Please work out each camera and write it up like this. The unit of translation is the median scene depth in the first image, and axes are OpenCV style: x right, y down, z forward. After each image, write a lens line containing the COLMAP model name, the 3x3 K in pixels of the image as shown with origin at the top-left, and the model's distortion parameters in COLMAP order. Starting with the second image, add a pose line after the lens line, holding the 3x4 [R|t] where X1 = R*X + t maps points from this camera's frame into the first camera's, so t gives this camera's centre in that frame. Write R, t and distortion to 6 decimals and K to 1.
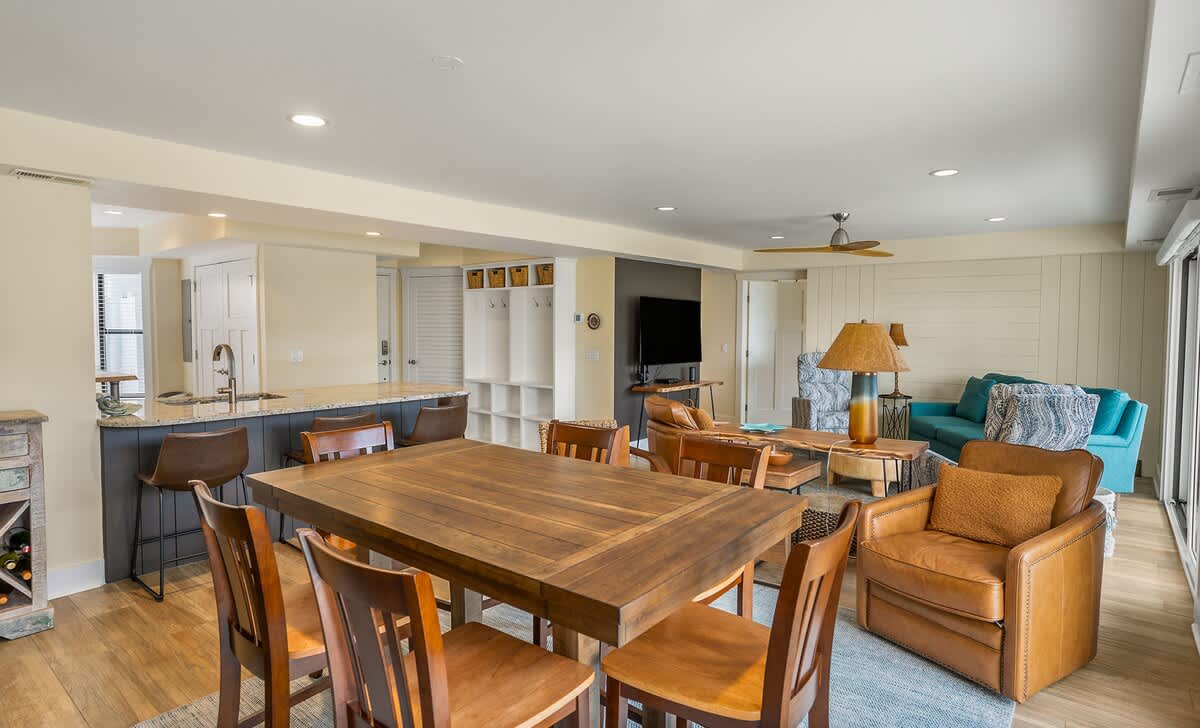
lens RADIAL K [[642.8, 0, 600.6], [0, 642.8, 357.1], [0, 0, 1]] dist [-0.039750, 0.021610]
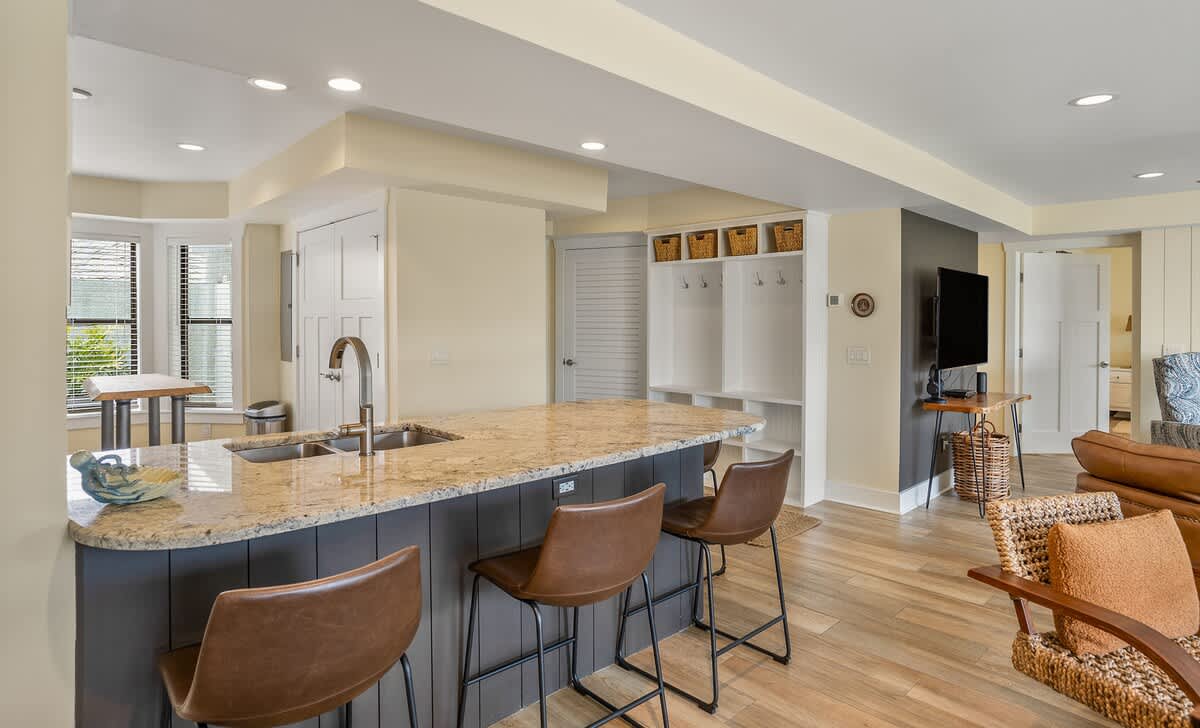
lens RADIAL K [[642.8, 0, 607.1], [0, 642.8, 330.0], [0, 0, 1]] dist [-0.039750, 0.021610]
pose [[0.993542, 0.001465, -0.113453, -0.191777], [-0.005314, 0.999420, -0.033629, -0.005493], [0.113338, 0.034014, 0.992974, 0.298263]]
